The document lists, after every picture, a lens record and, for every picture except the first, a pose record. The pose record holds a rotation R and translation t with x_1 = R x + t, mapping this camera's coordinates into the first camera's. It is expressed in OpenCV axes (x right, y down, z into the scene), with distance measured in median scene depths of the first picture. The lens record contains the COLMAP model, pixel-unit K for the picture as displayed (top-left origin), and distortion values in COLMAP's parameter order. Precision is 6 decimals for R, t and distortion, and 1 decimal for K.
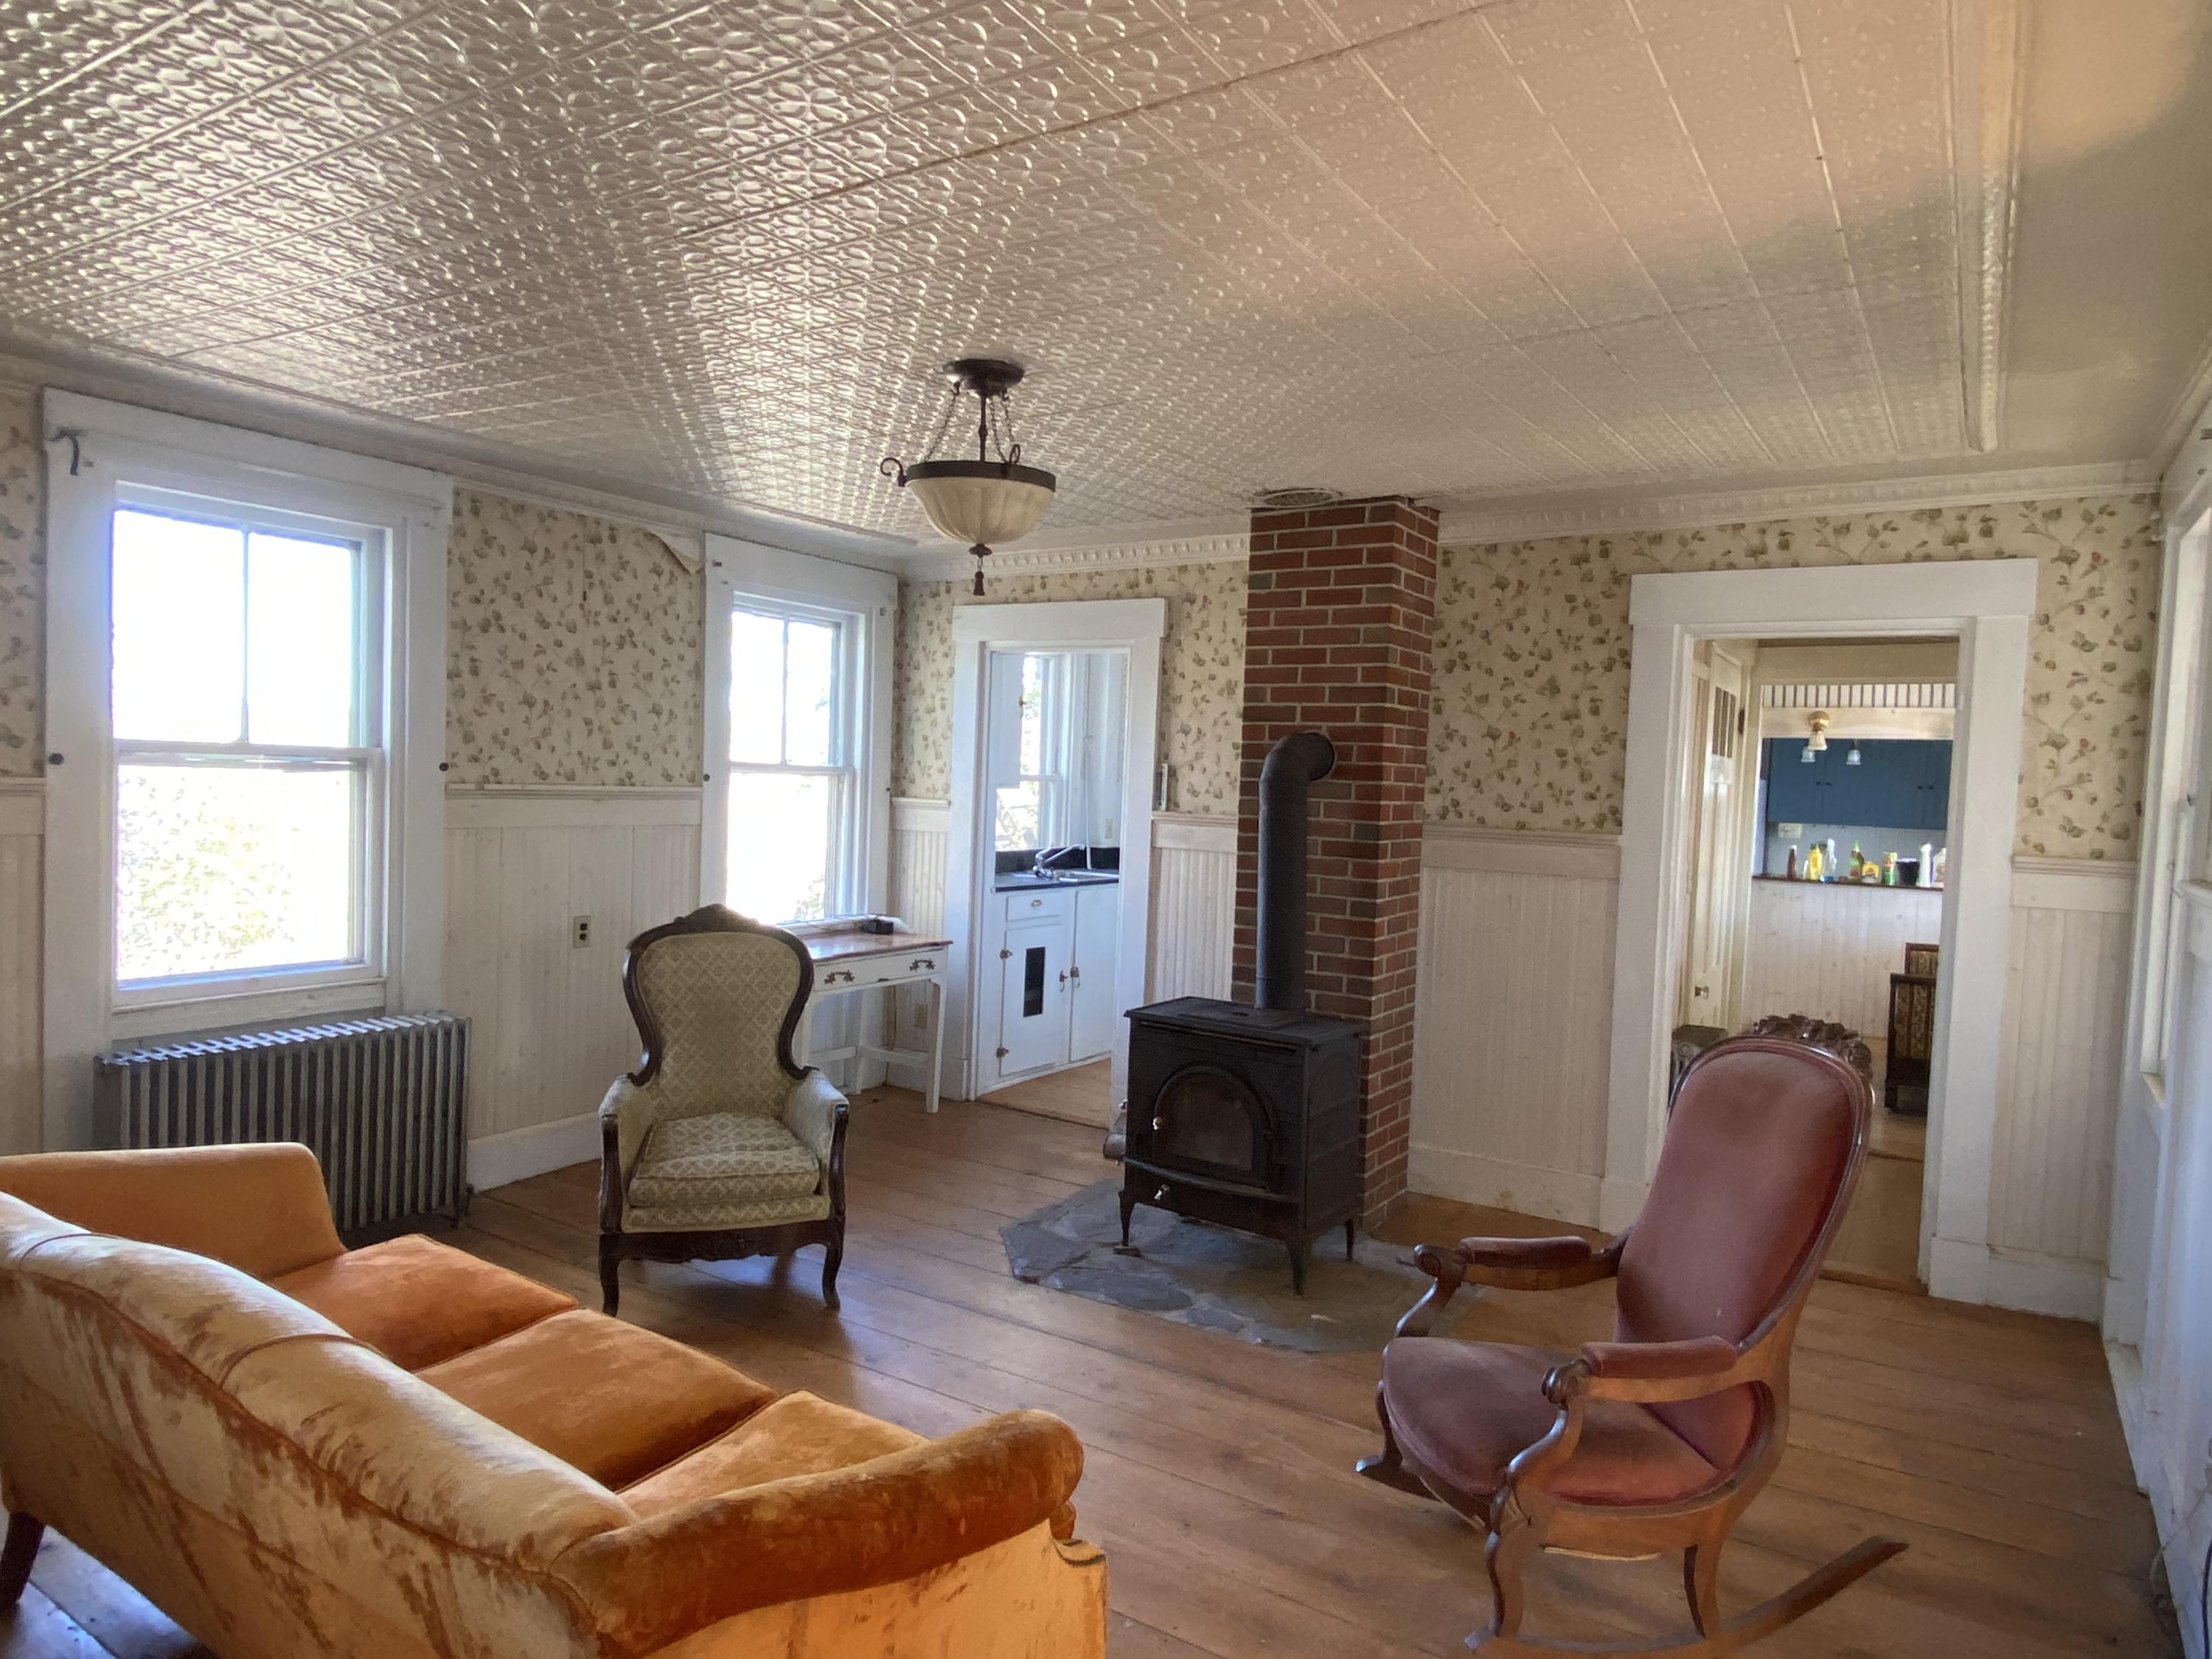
lens RADIAL K [[1317.0, 0, 1106.0], [0, 1317.0, 829.5], [0, 0, 1]] dist [-0.001235, 0.000064]
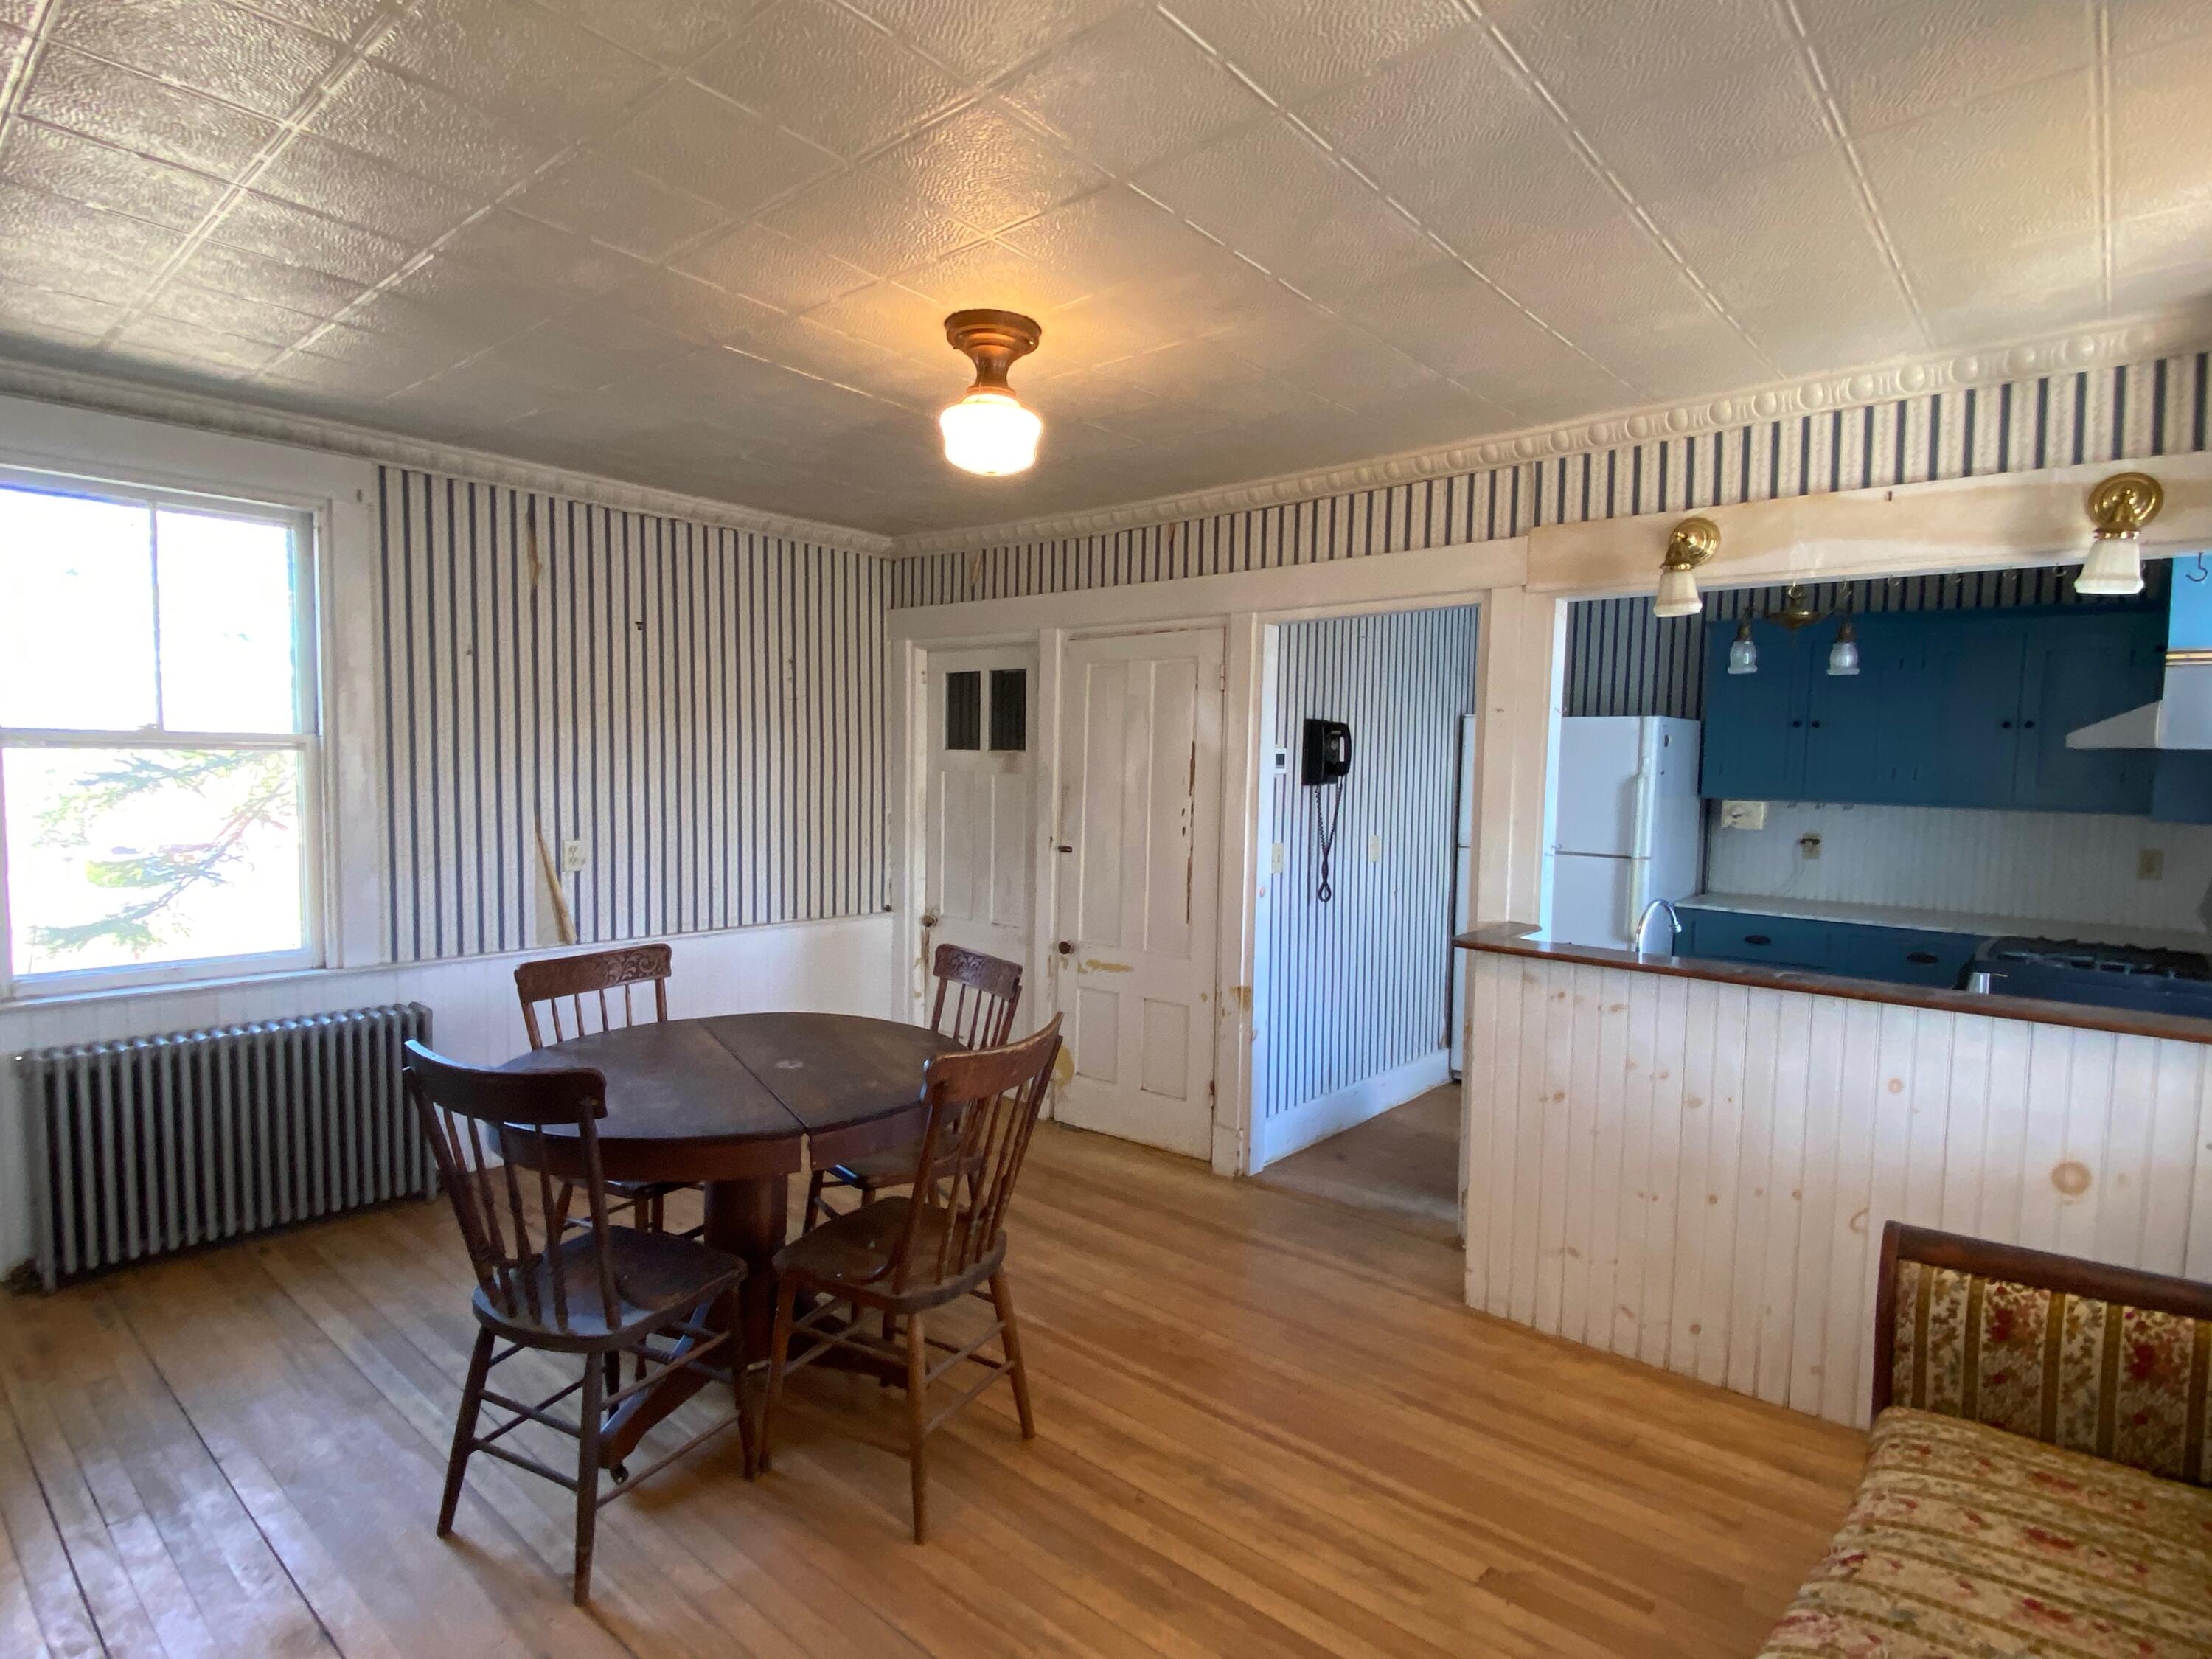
lens RADIAL K [[1159.1, 0, 1106.0], [0, 1159.1, 829.5], [0, 0, 1]] dist [0.001094, 0.000085]
pose [[0.990731, -0.008594, -0.135563, 0.383783], [0.011831, 0.999663, 0.023094, -0.008003], [0.135319, -0.024484, 0.990500, 0.588041]]
